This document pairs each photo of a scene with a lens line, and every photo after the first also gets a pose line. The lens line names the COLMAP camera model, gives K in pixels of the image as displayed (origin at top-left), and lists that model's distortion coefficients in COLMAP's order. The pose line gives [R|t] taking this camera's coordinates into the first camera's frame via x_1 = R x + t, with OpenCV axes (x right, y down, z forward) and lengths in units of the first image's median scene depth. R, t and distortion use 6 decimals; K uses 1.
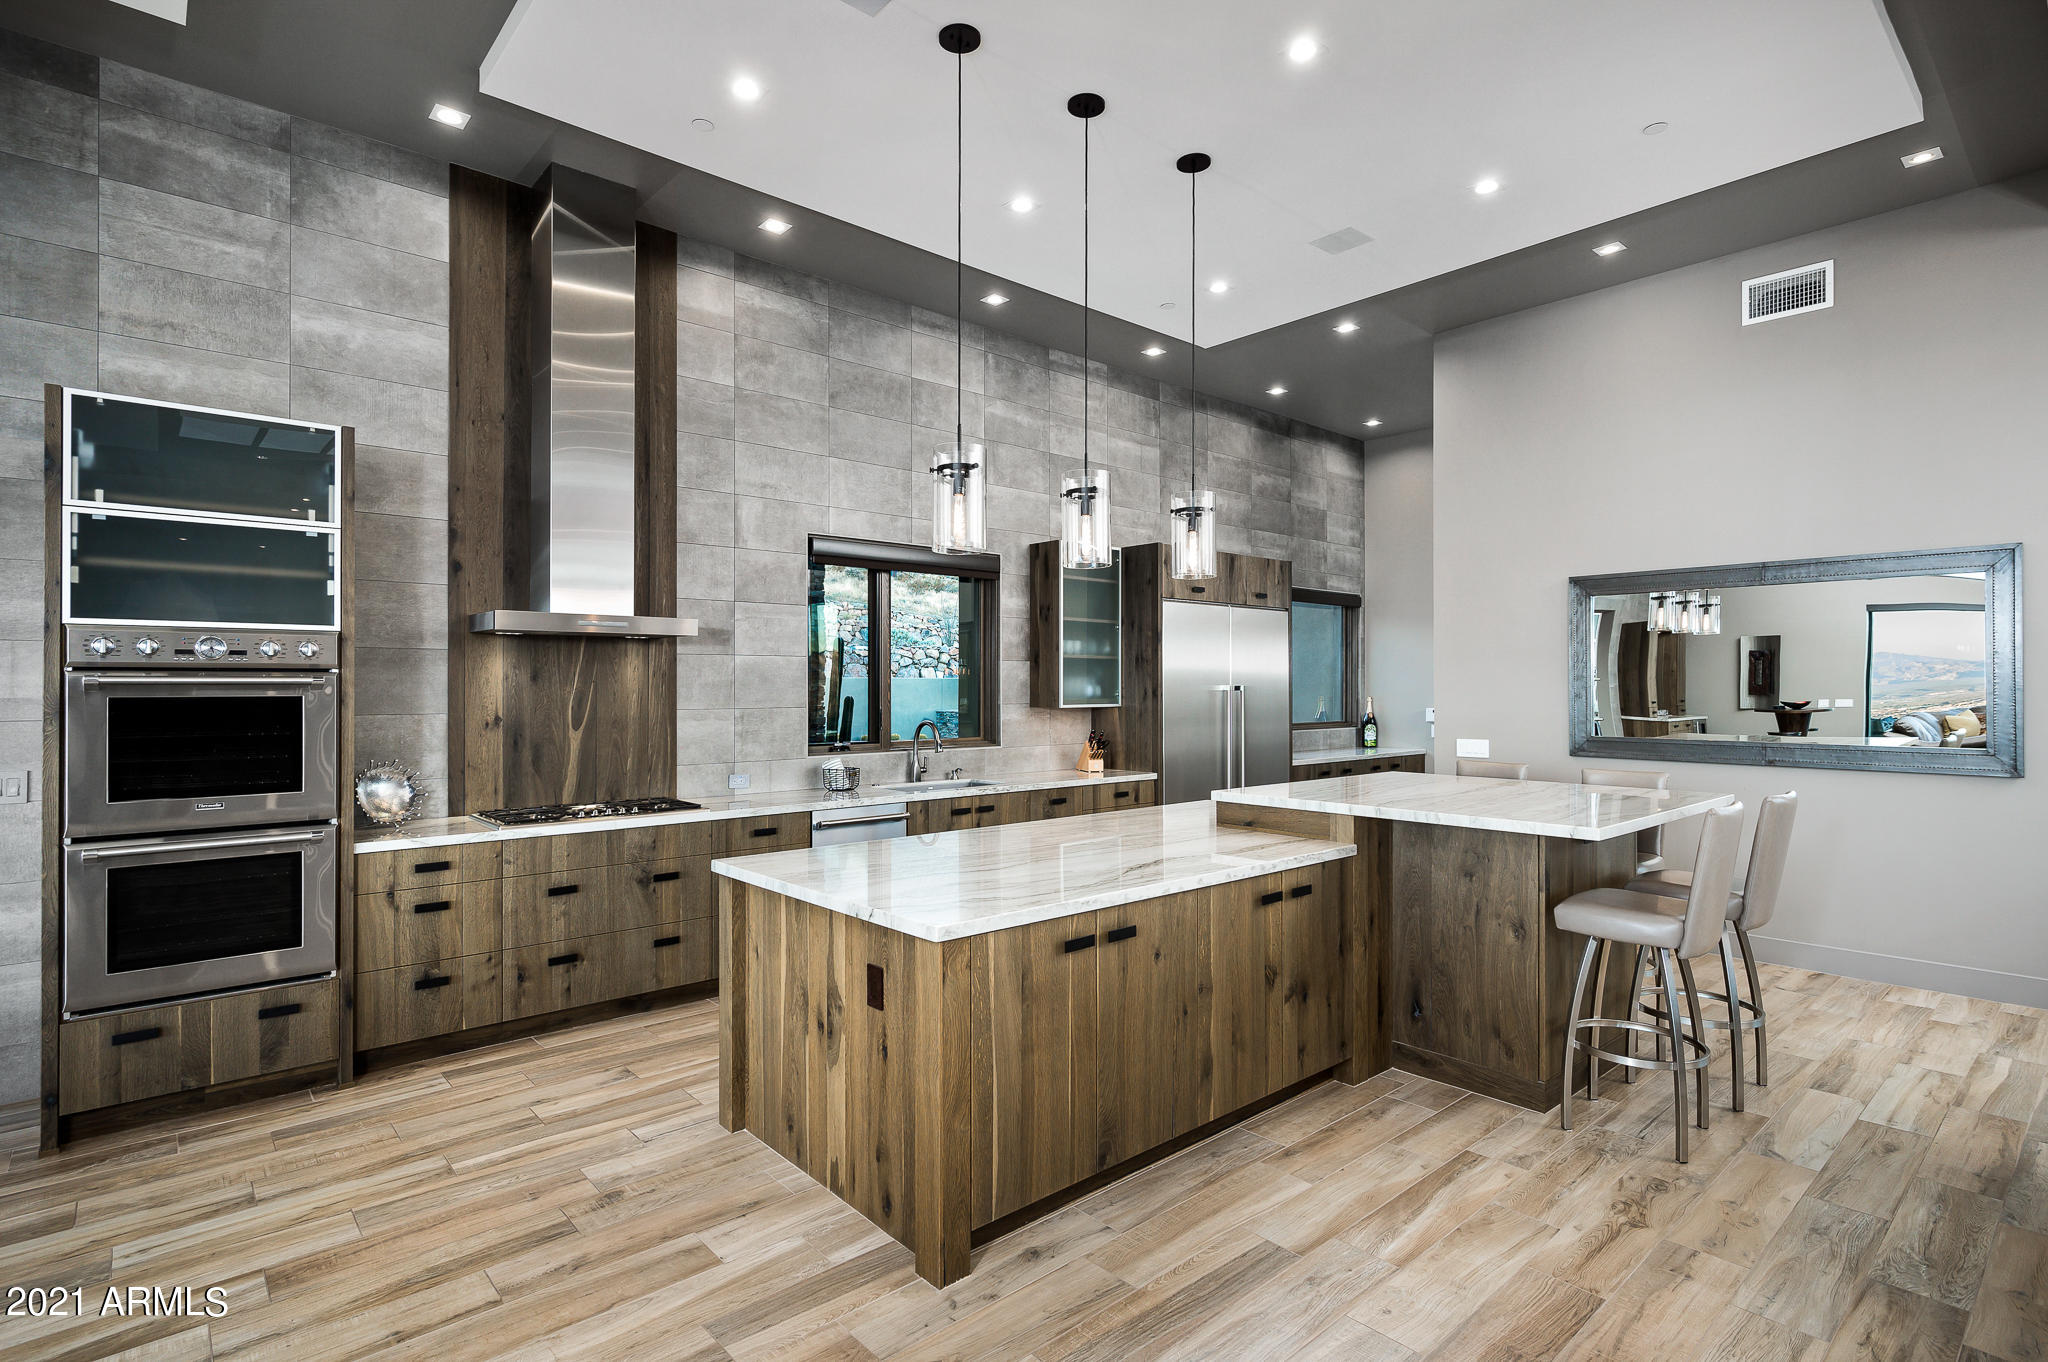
lens RADIAL K [[1009.1, 0, 1018.4], [0, 1009.1, 676.9], [0, 0, 1]] dist [0.003575, 0.000135]
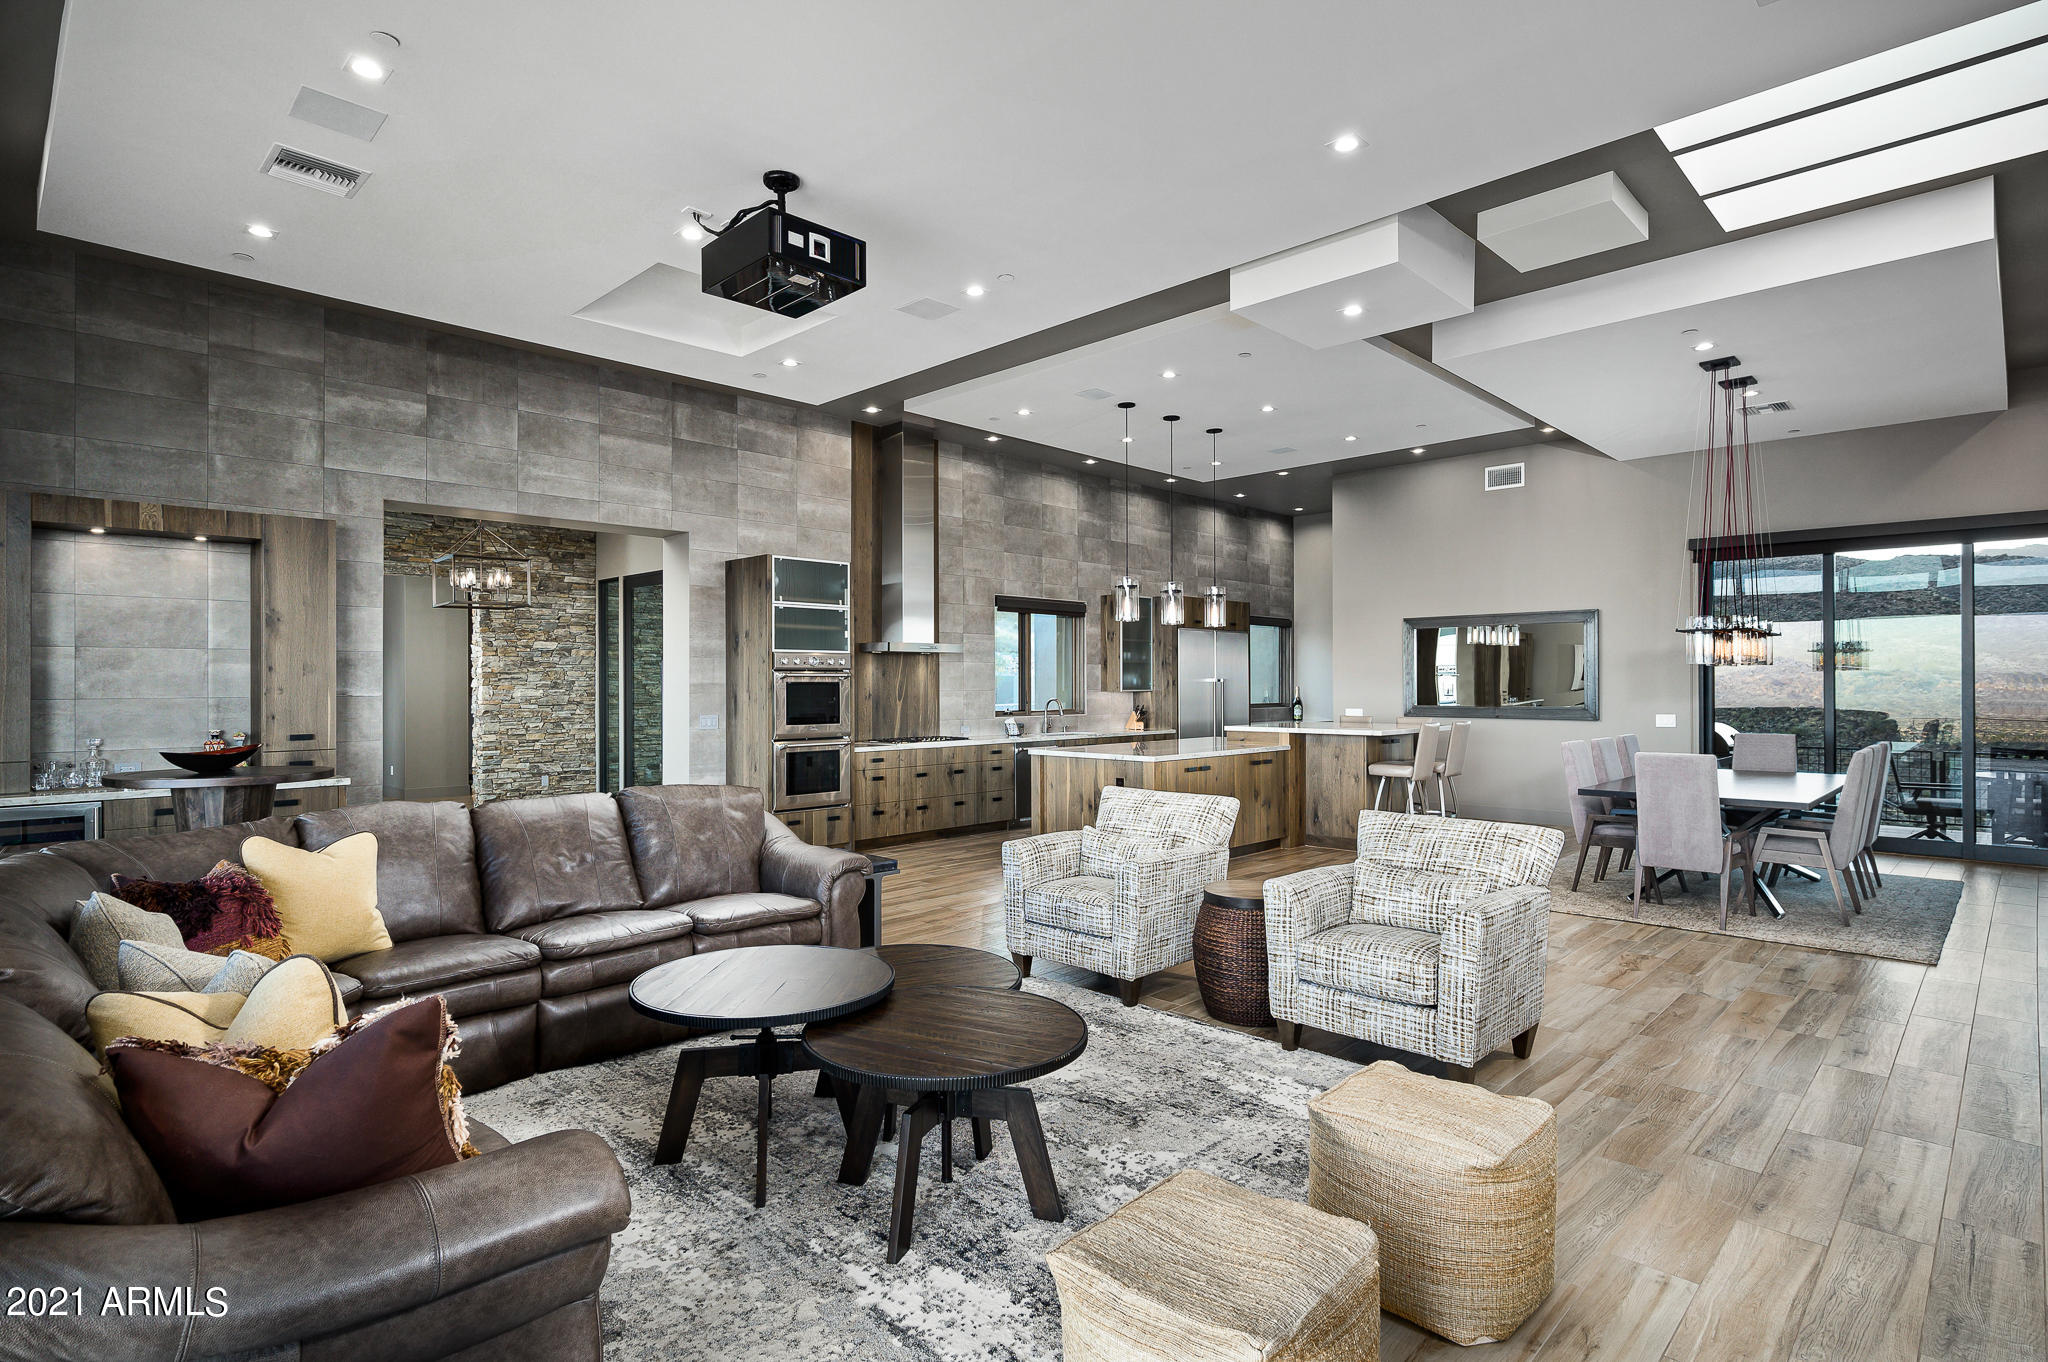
lens RADIAL K [[1035.8, 0, 1022.5], [0, 1035.8, 673.3], [0, 0, 1]] dist [-0.000641, 0.000574]
pose [[0.997214, -0.001583, 0.074574, -0.407073], [0.001656, 0.999998, -0.000922, 0.001765], [-0.074573, 0.001043, 0.997215, -1.185471]]
